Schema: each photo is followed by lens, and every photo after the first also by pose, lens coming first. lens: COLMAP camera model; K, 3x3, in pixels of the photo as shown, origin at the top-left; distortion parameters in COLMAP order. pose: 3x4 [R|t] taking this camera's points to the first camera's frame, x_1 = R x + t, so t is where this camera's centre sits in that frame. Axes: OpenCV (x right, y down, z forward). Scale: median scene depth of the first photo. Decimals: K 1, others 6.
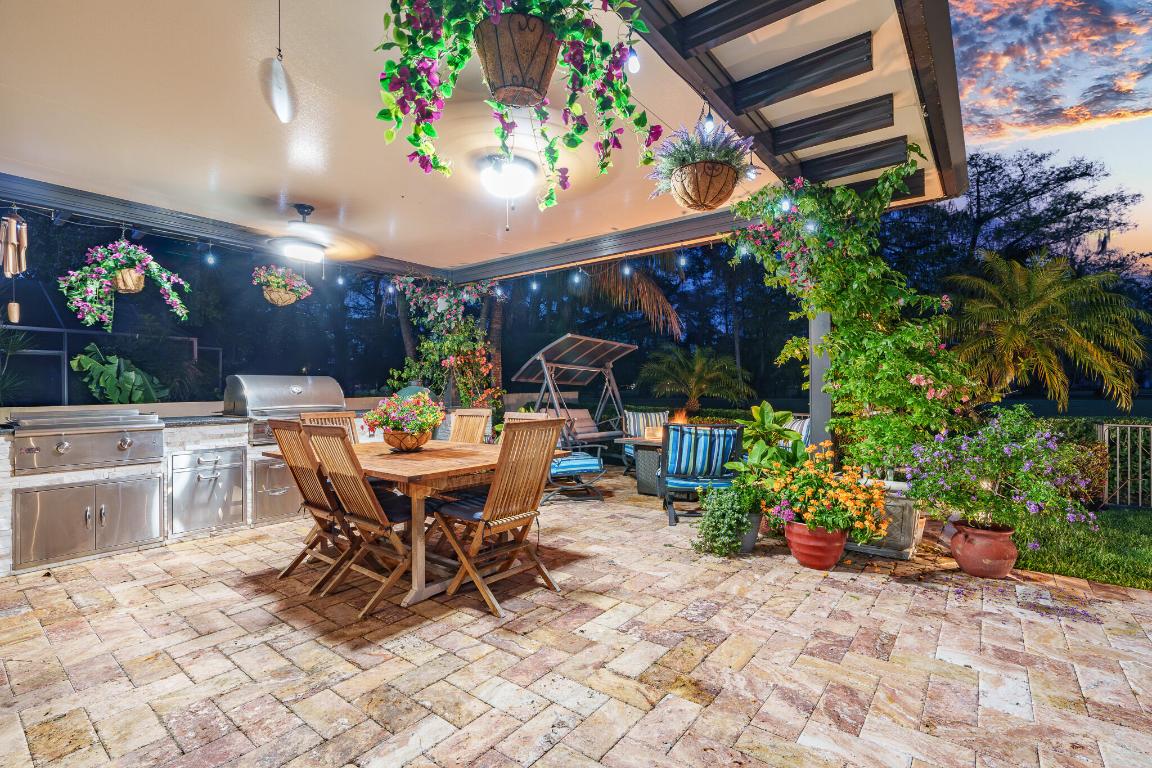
lens RADIAL K [[530.3, 0, 581.9], [0, 530.3, 385.8], [0, 0, 1]] dist [-0.008340, 0.003680]
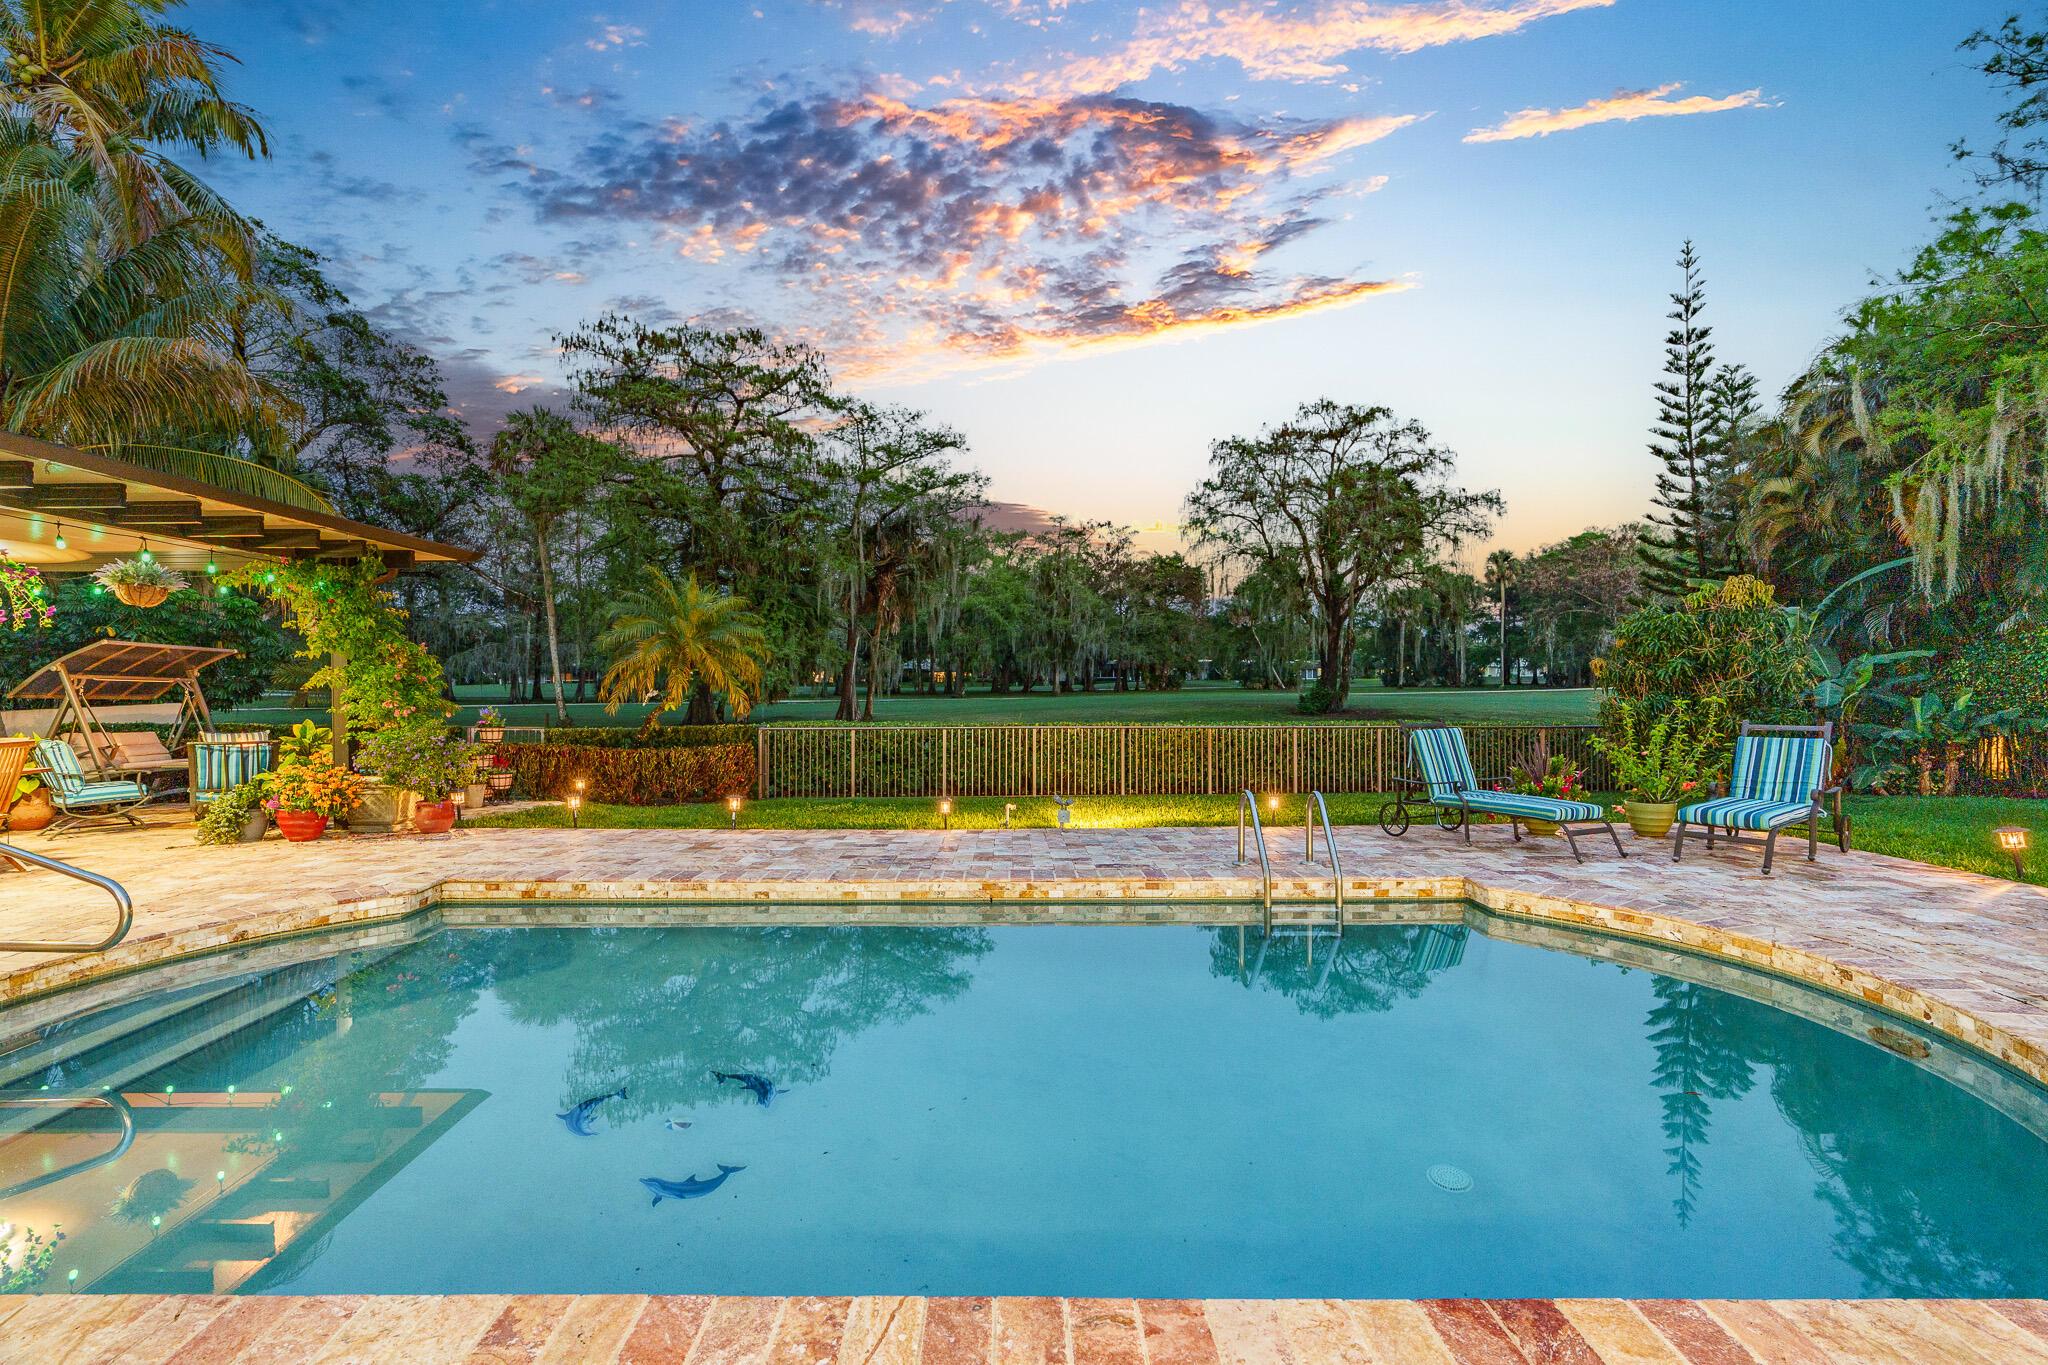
lens RADIAL K [[942.8, 0, 1003.4], [0, 942.8, 682.7], [0, 0, 1]] dist [-0.008340, 0.003680]
pose [[0.794589, -0.005517, 0.607122, 0.271785], [0.001874, 0.999976, 0.006634, -0.055057], [-0.607144, -0.004134, 0.794581, -1.359027]]
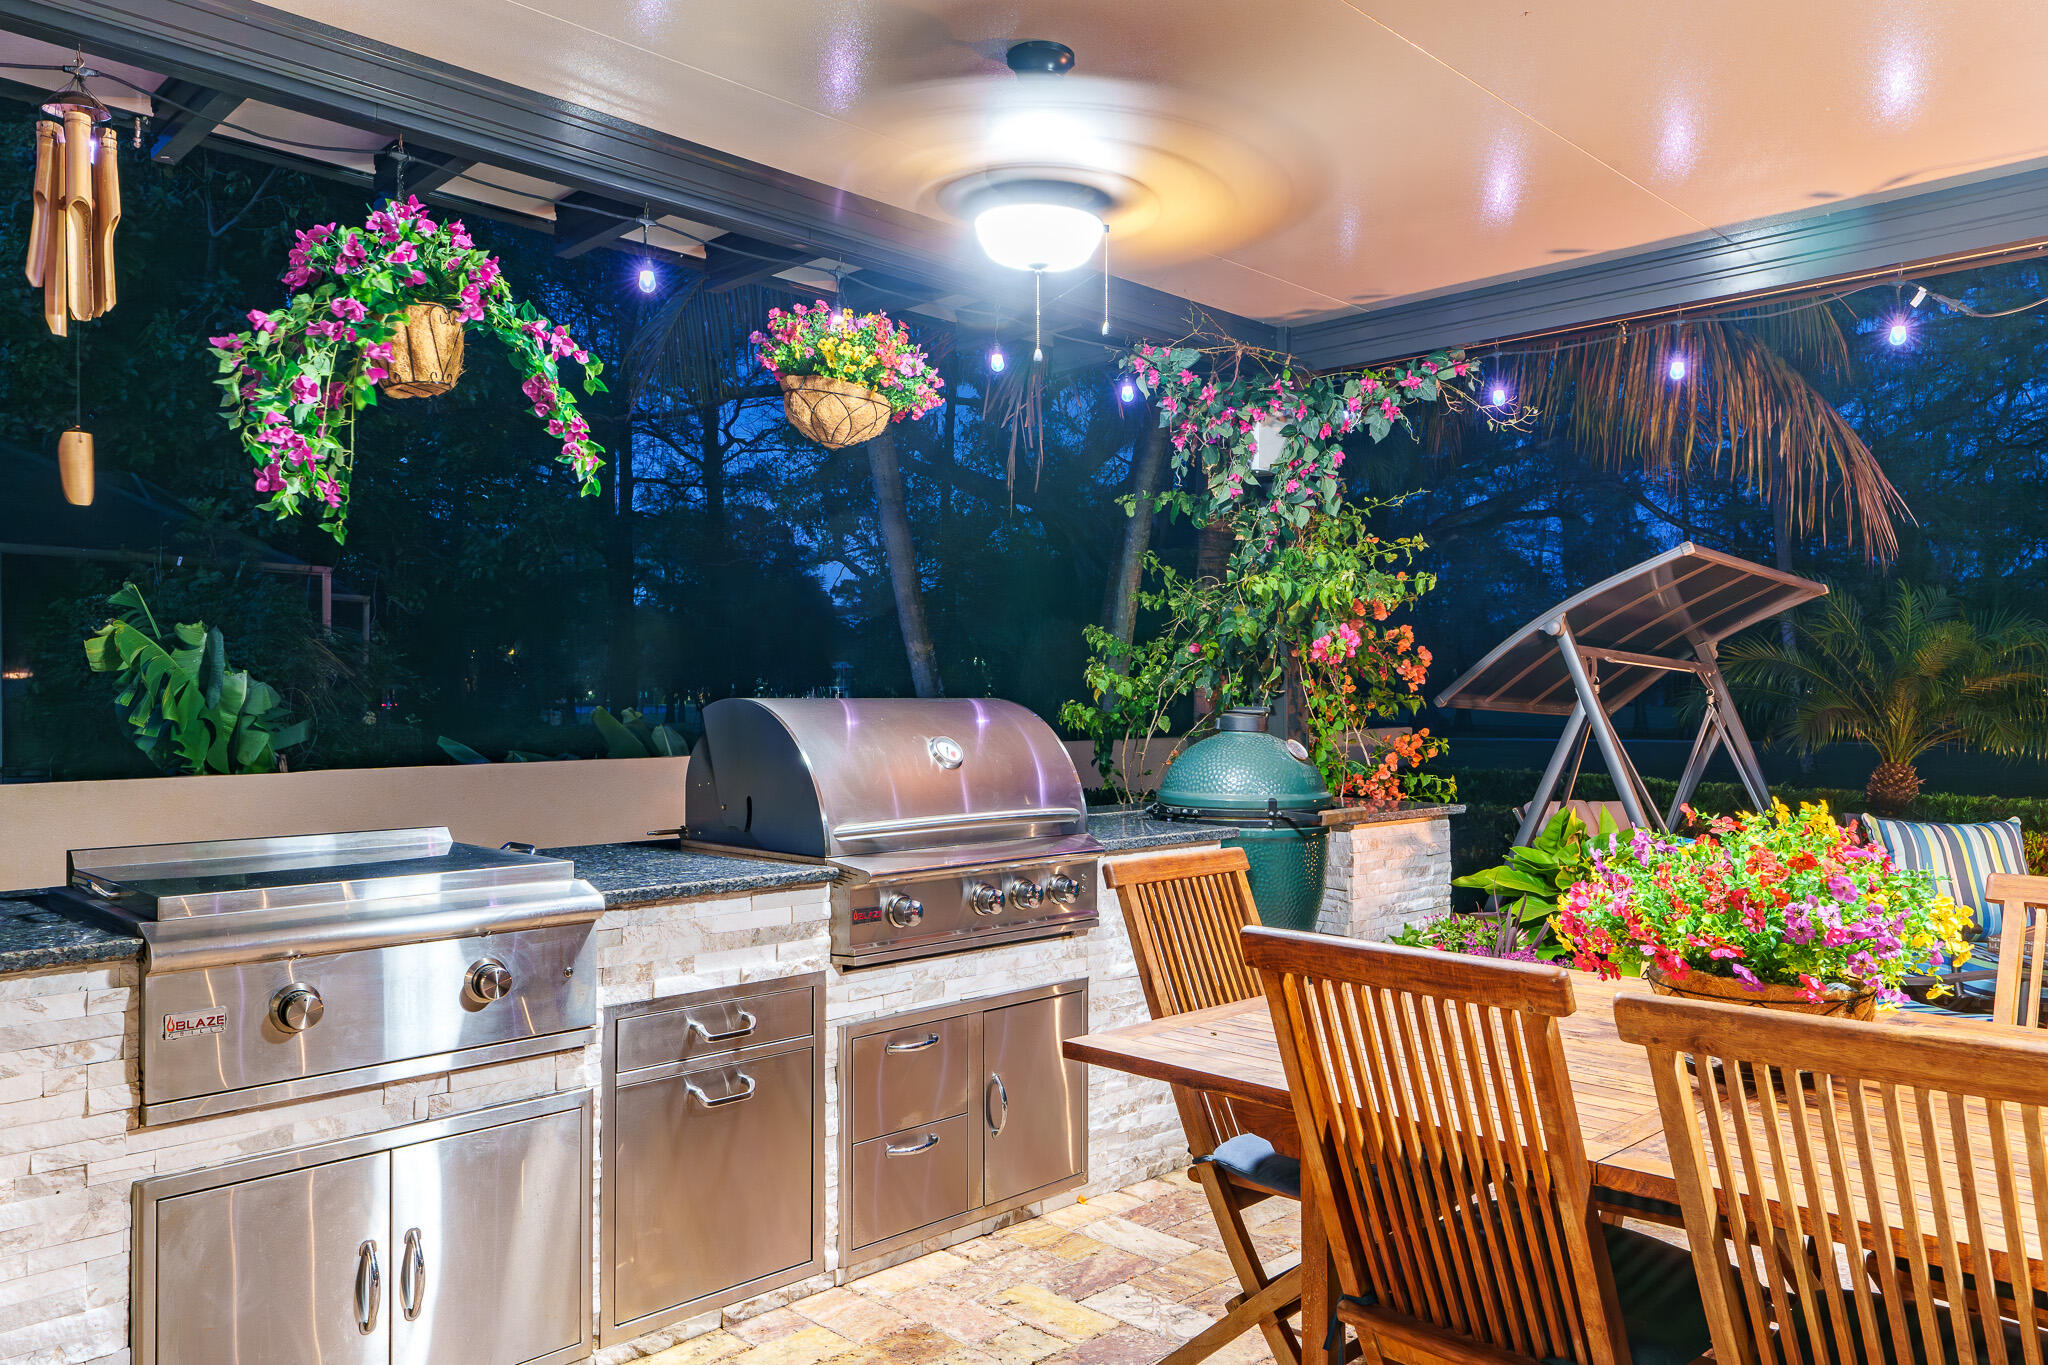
lens RADIAL K [[1477.9, 0, 1024.6], [0, 1477.9, 692.2], [0, 0, 1]] dist [0.000876, 0.003977]
pose [[0.992211, 0.004713, -0.124476, -0.383181], [-0.005118, 0.999983, -0.002940, -0.020222], [0.124460, 0.003554, 0.992218, 0.243955]]
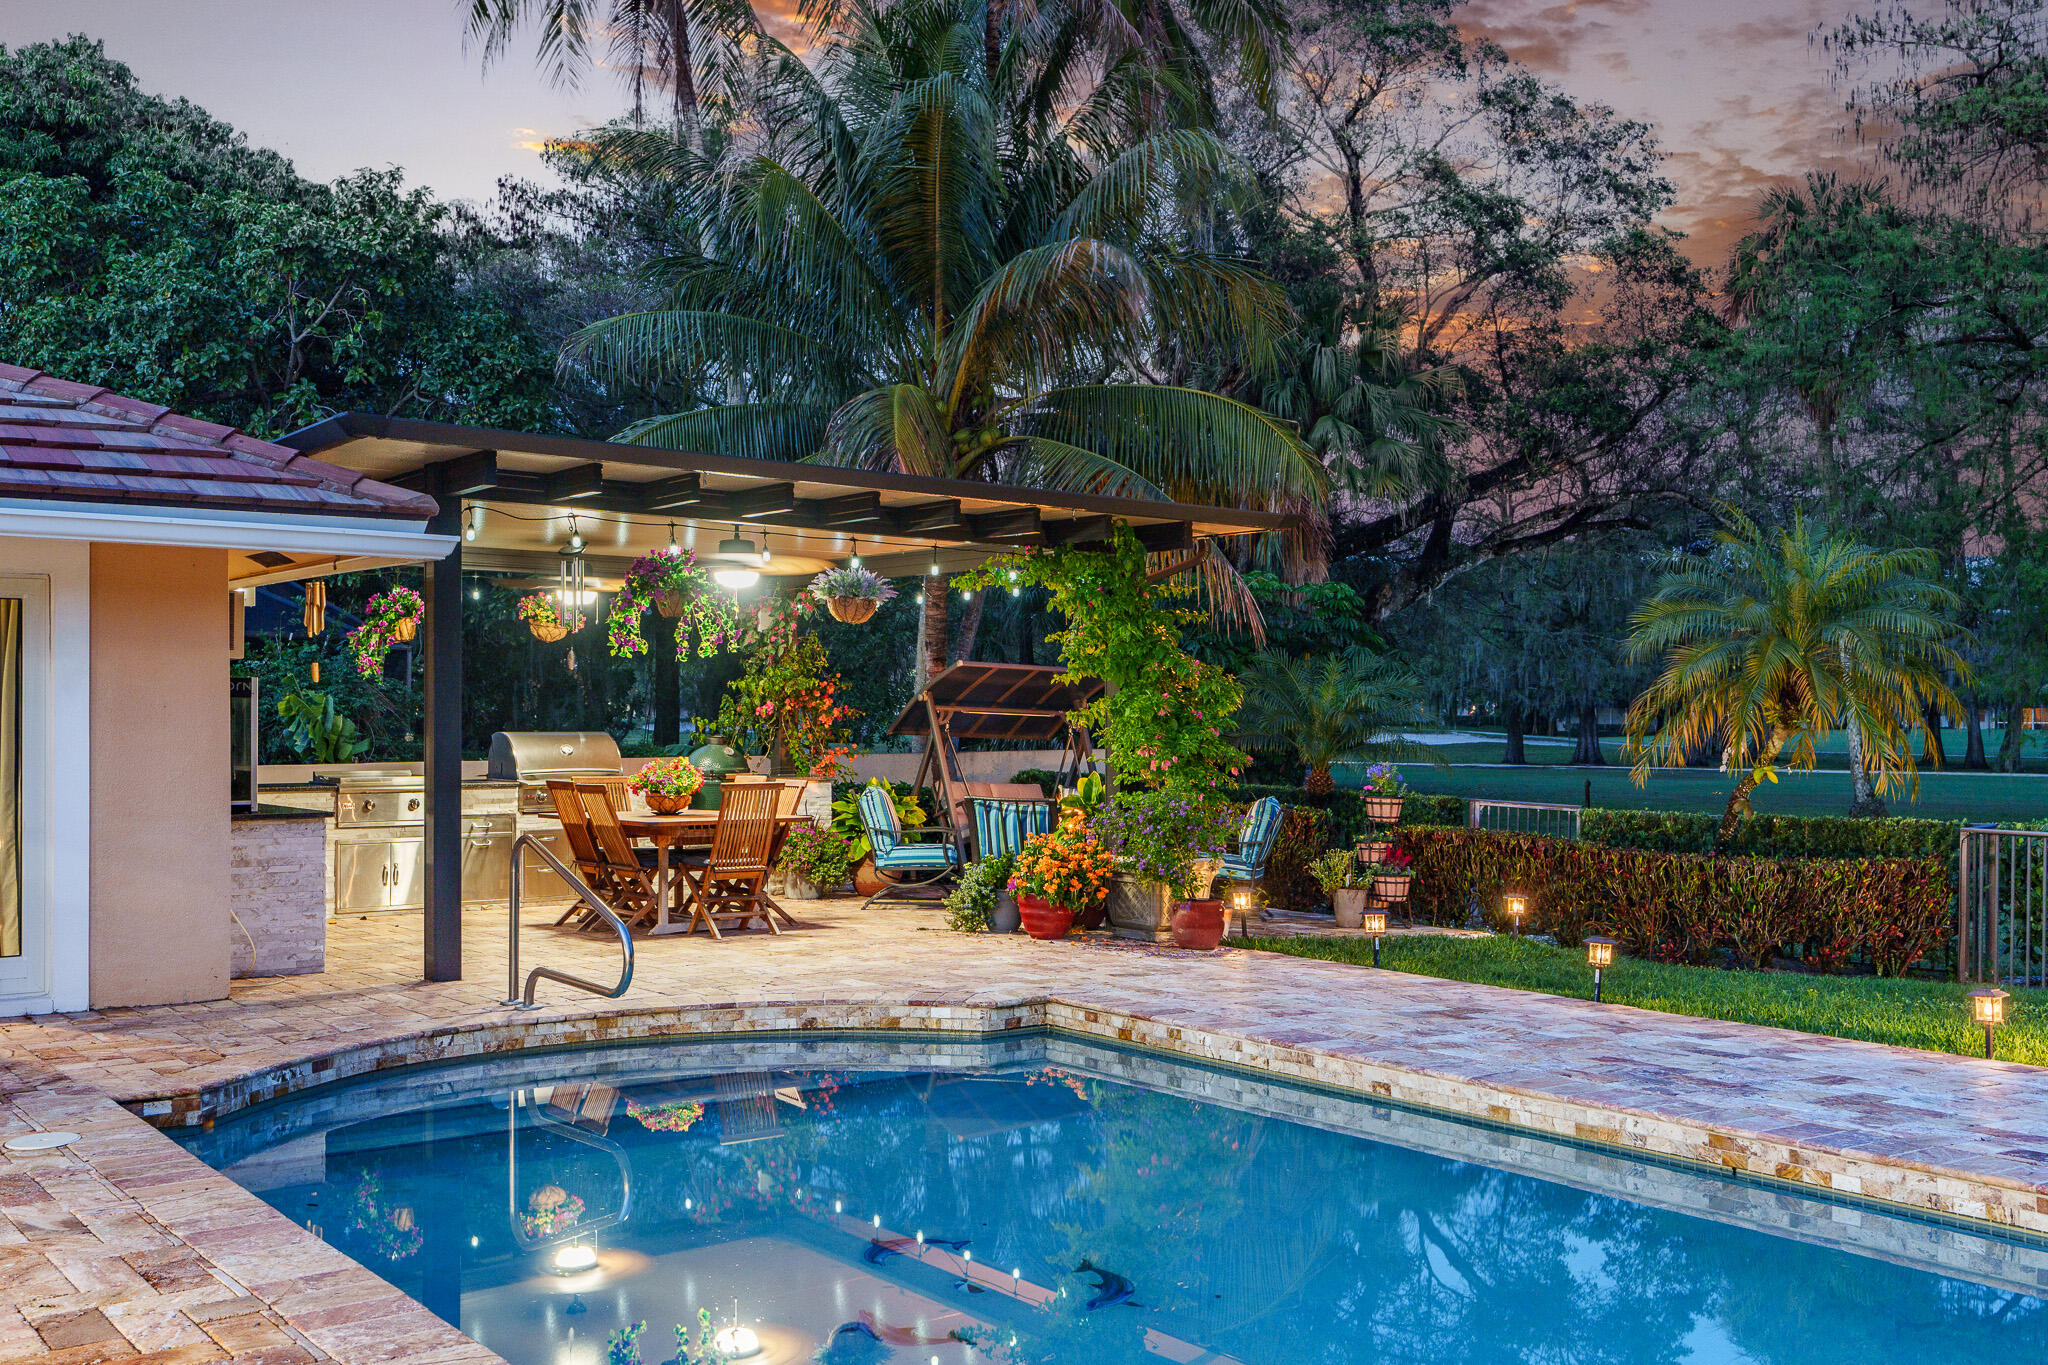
lens RADIAL K [[2031.8, 0, 1006.7], [0, 2031.8, 689.6], [0, 0, 1]] dist [0.012208, 0.000000]
pose [[0.963845, 0.004677, -0.266423, 0.919396], [-0.007293, 0.999934, -0.008833, -0.060117], [0.266364, 0.010457, 0.963816, -1.784319]]
